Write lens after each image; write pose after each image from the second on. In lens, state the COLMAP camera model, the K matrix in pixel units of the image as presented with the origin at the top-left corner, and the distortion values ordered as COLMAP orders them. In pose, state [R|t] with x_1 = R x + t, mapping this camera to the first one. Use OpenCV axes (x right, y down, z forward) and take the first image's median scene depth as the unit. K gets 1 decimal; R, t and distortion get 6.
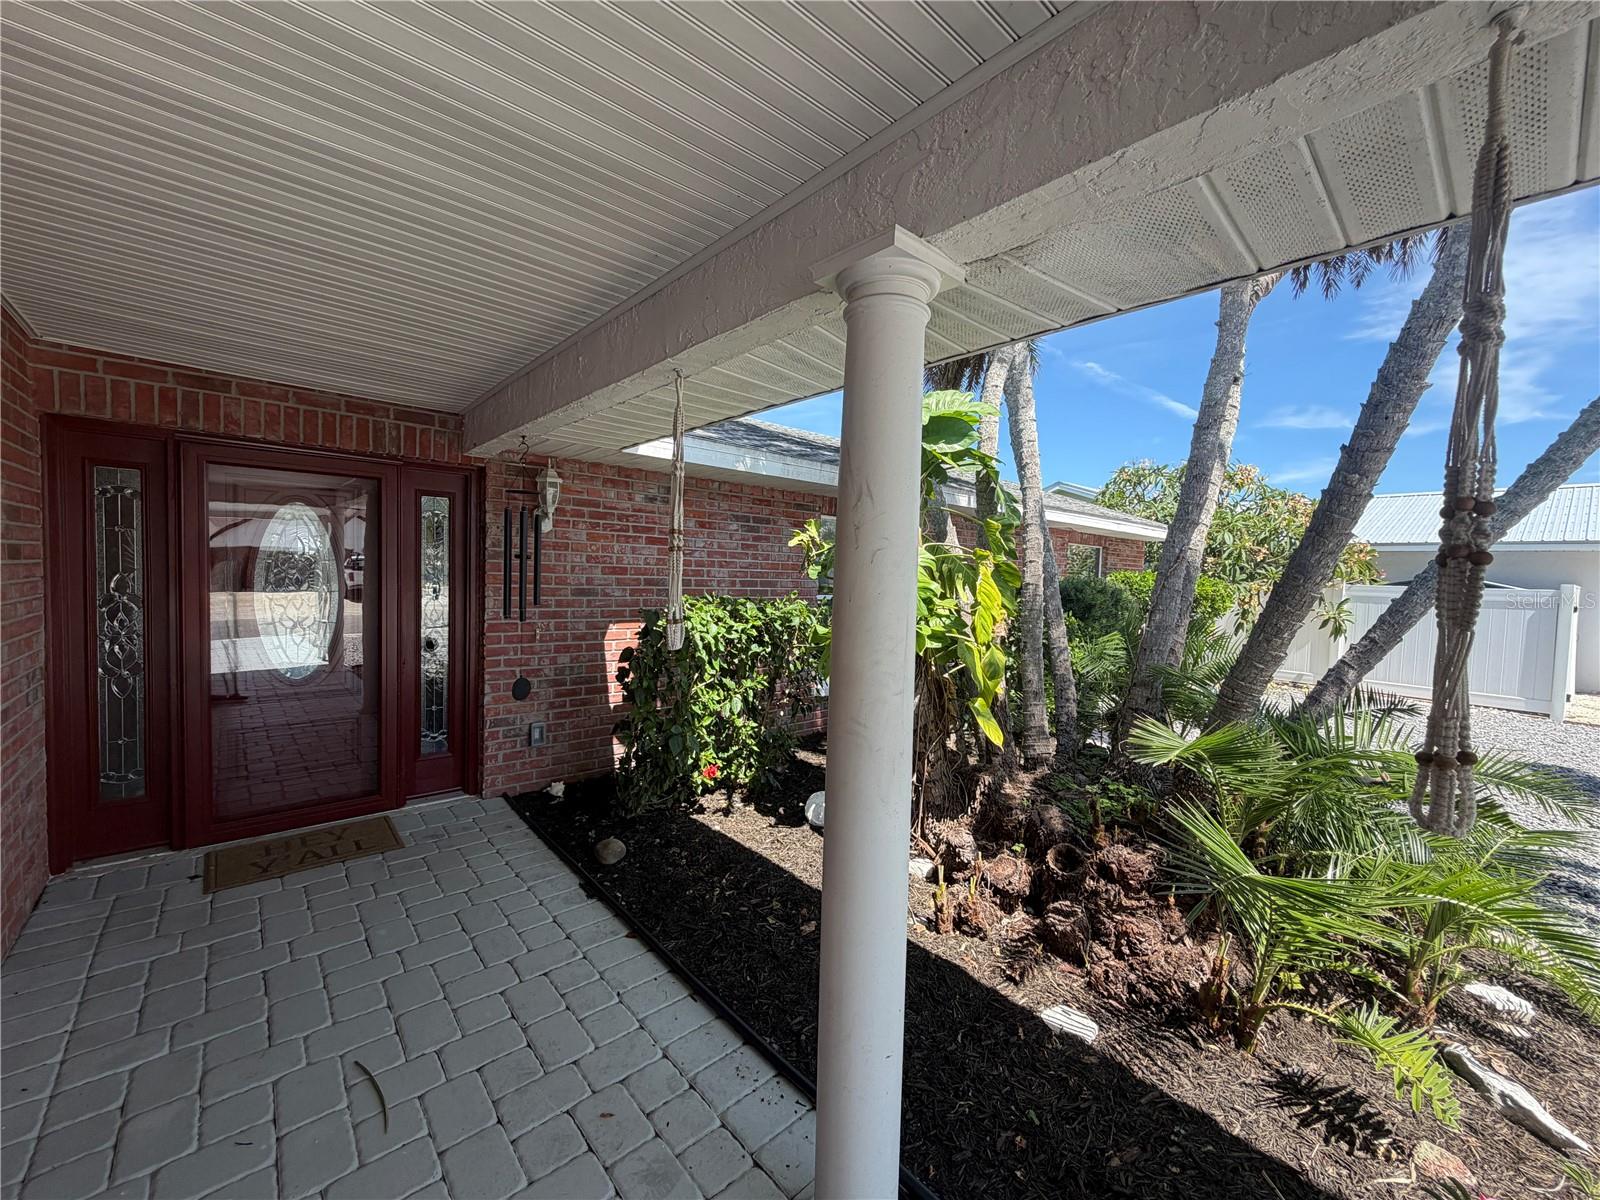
lens RADIAL K [[640.4, 0, 795.5], [0, 640.4, 600.7], [0, 0, 1]] dist [-0.001118, 0.000319]
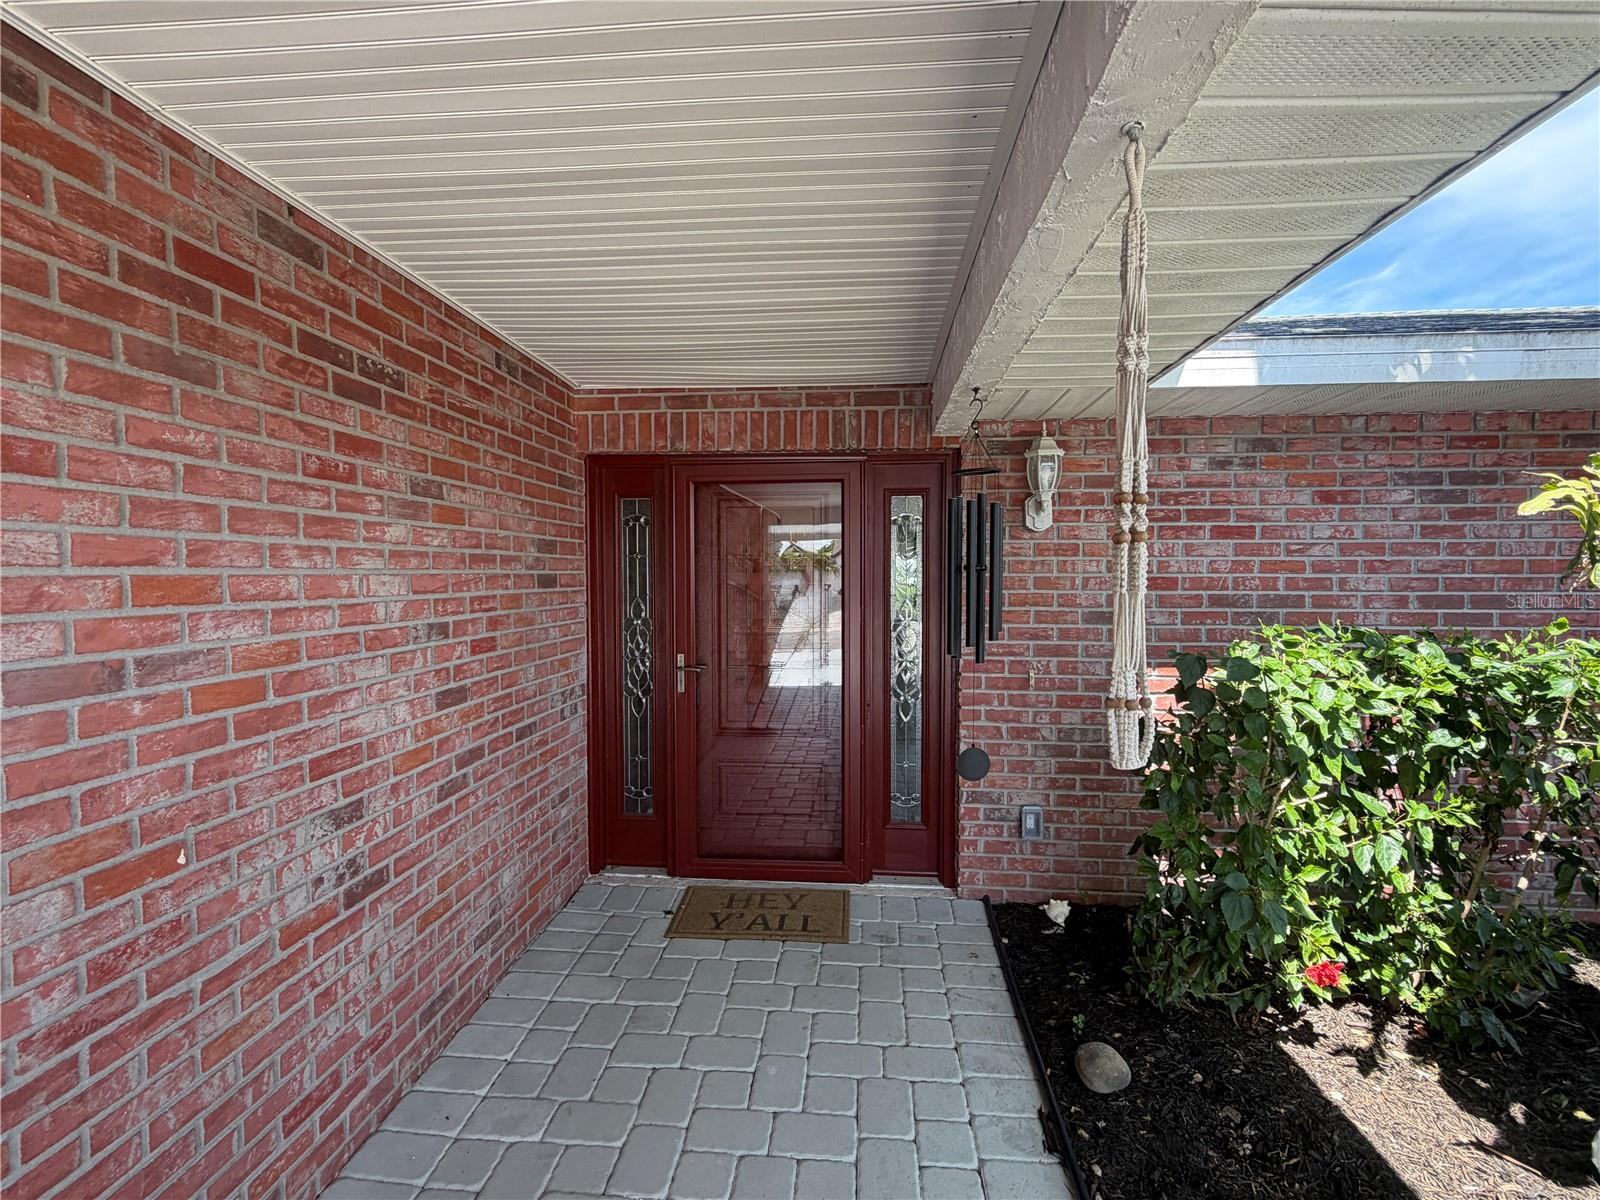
lens RADIAL K [[751.3, 0, 799.0], [0, 751.3, 601.0], [0, 0, 1]] dist [0.000700, 0.000141]
pose [[0.687156, -0.006151, -0.726484, 0.016529], [-0.010289, 0.999781, -0.018198, -0.014197], [0.726437, 0.019980, 0.686942, 0.264229]]
